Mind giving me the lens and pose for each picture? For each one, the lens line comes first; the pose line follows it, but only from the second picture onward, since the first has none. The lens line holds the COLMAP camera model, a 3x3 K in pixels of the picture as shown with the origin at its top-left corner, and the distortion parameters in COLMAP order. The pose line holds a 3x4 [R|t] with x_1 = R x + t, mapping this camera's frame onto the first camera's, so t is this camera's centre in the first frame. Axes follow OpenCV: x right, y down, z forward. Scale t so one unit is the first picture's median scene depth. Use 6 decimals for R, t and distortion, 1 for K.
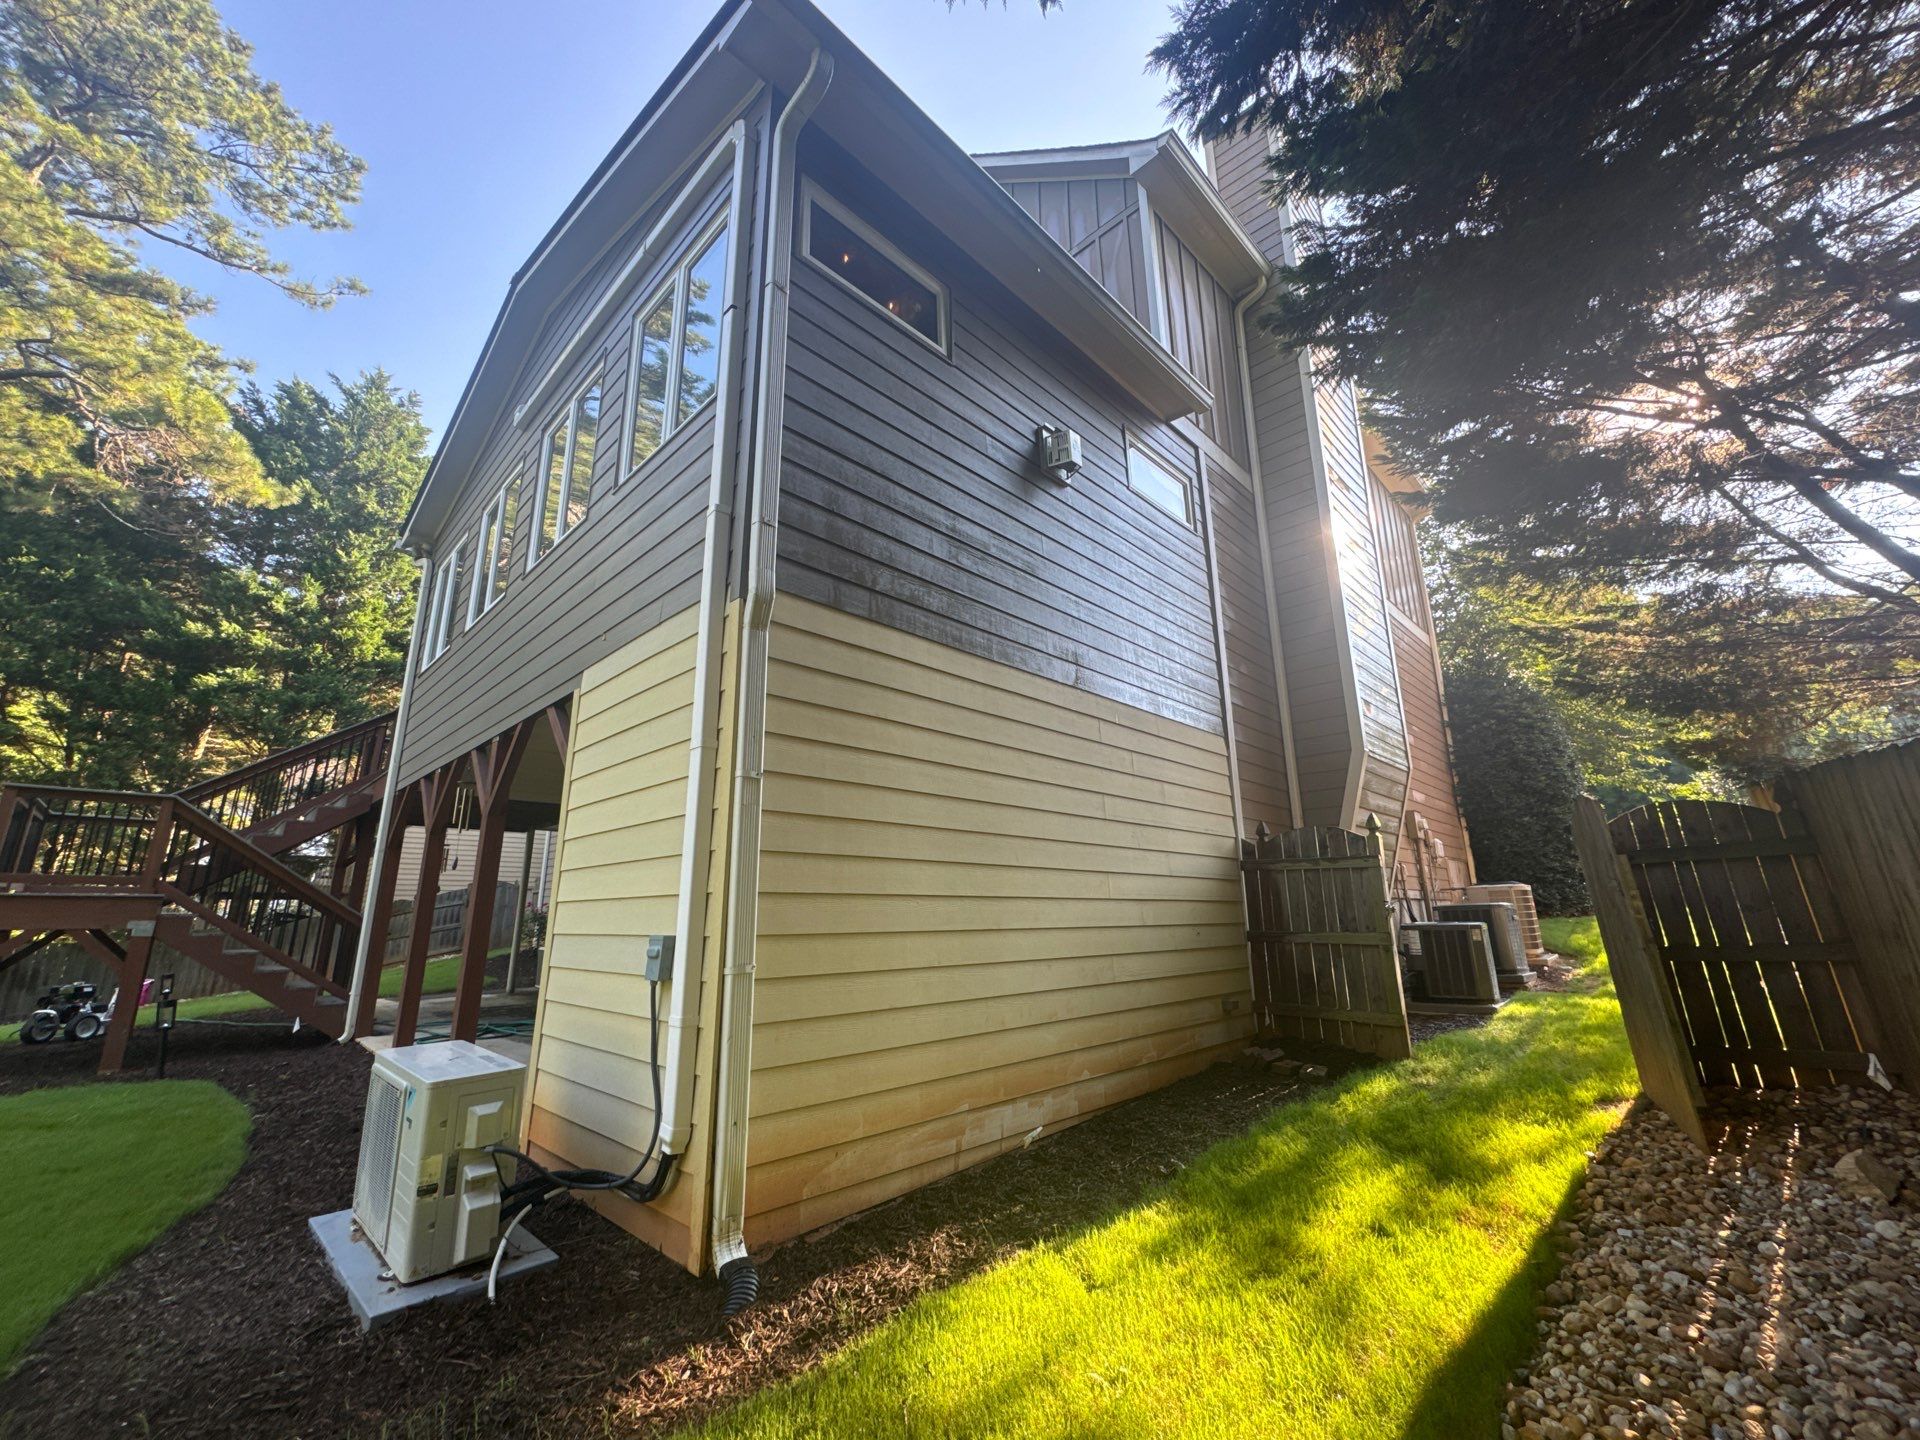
lens RADIAL K [[770.7, 0, 956.9], [0, 770.7, 721.3], [0, 0, 1]] dist [-0.001522, -0.000452]
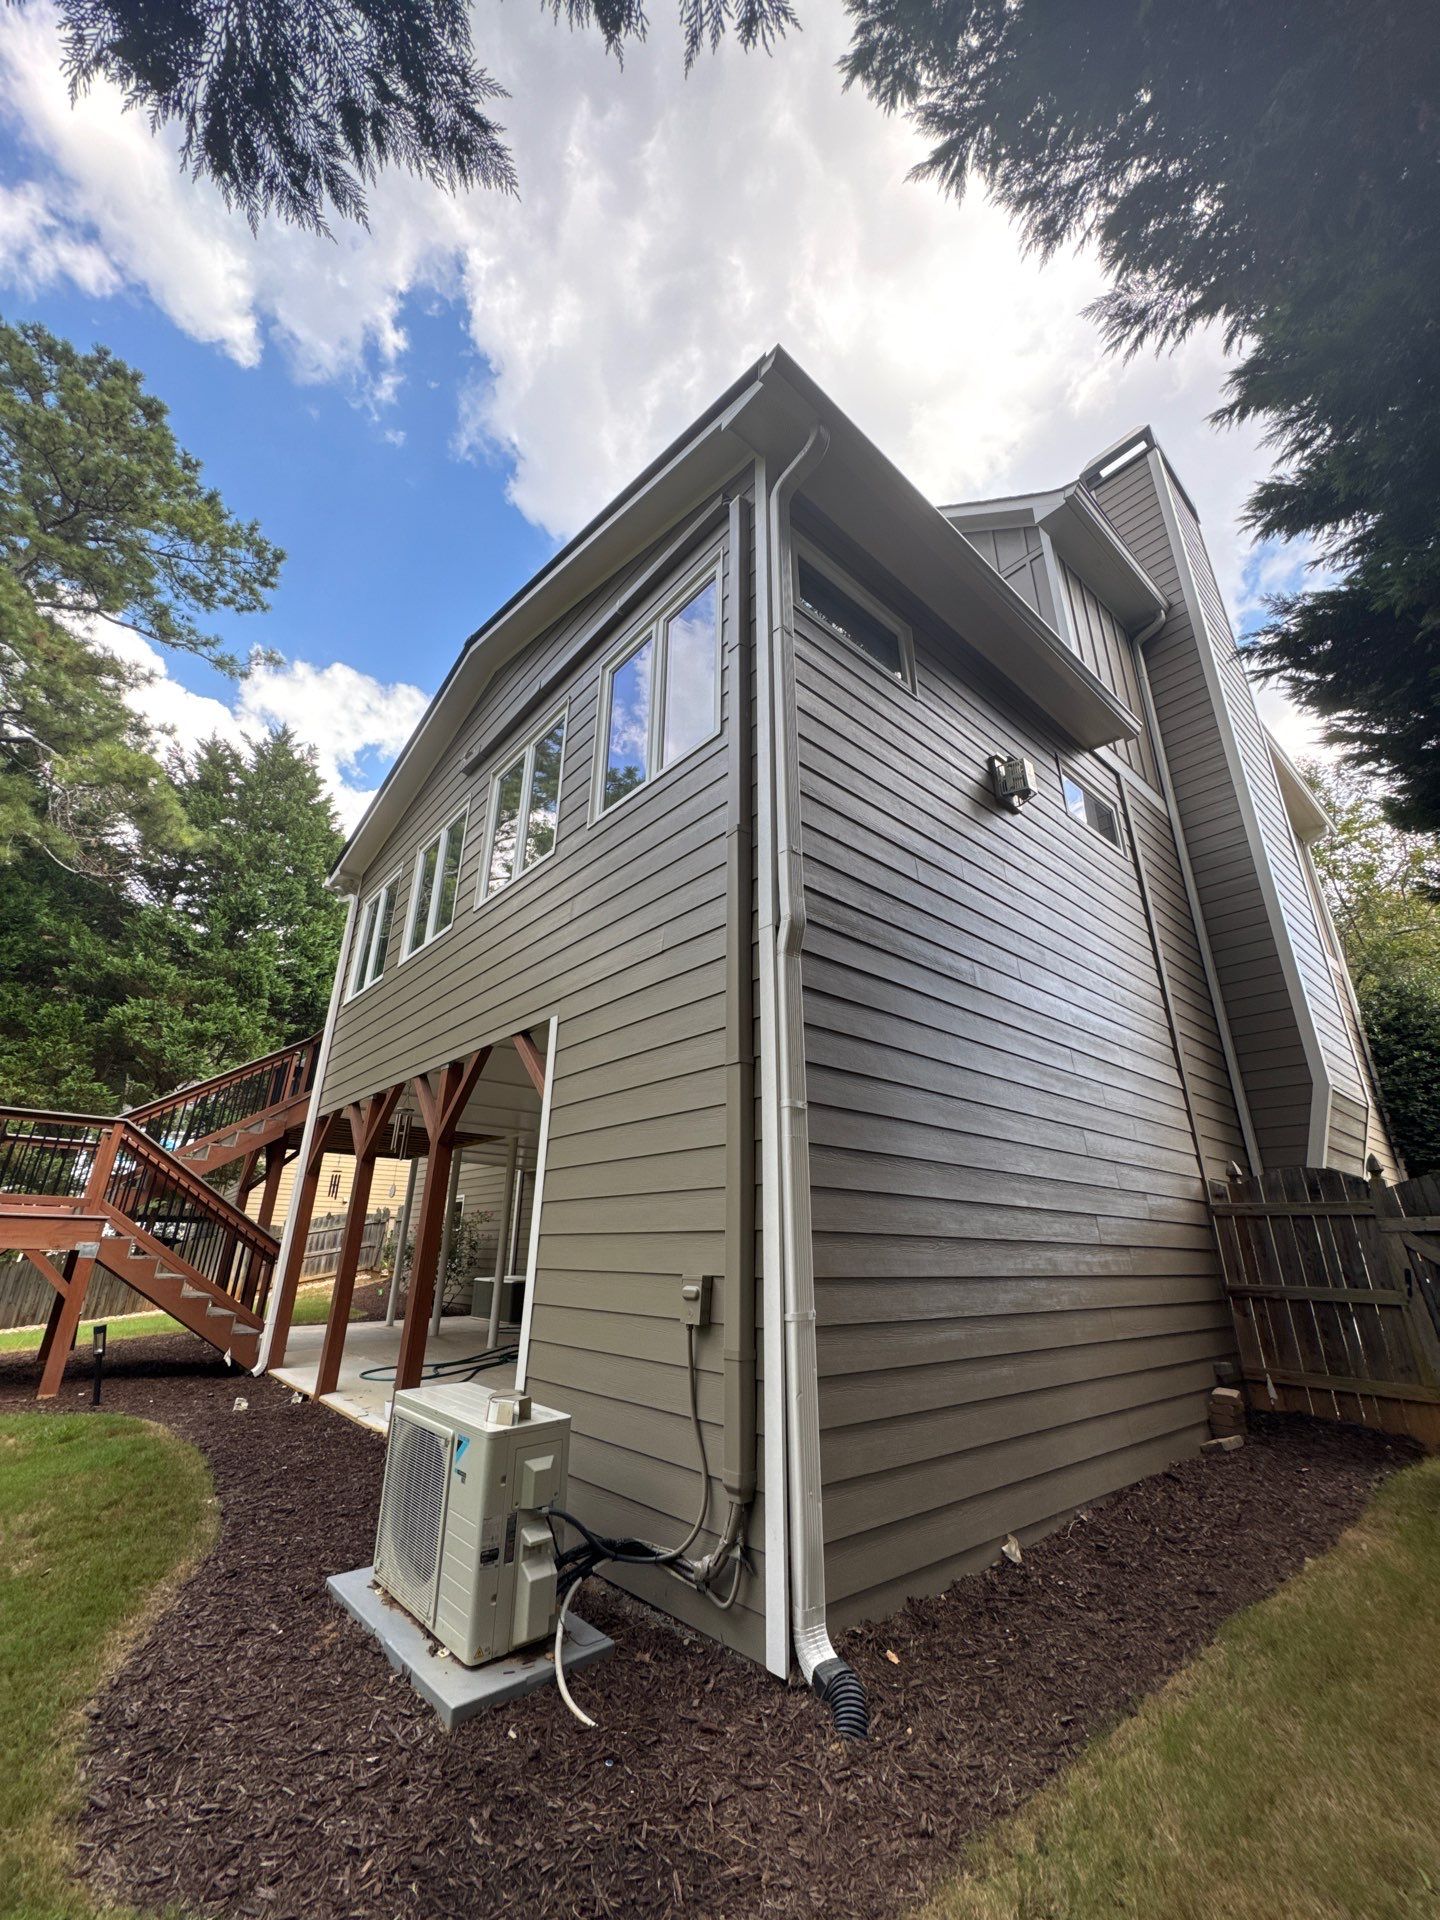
lens RADIAL K [[766.2, 0, 715.7], [0, 766.2, 958.8], [0, 0, 1]] dist [-0.000041, 0.000780]
pose [[0.996488, -0.006089, -0.083512, -0.167874], [-0.003927, 0.992856, -0.119258, 0.001504], [0.083641, 0.119167, 0.989345, 0.010564]]
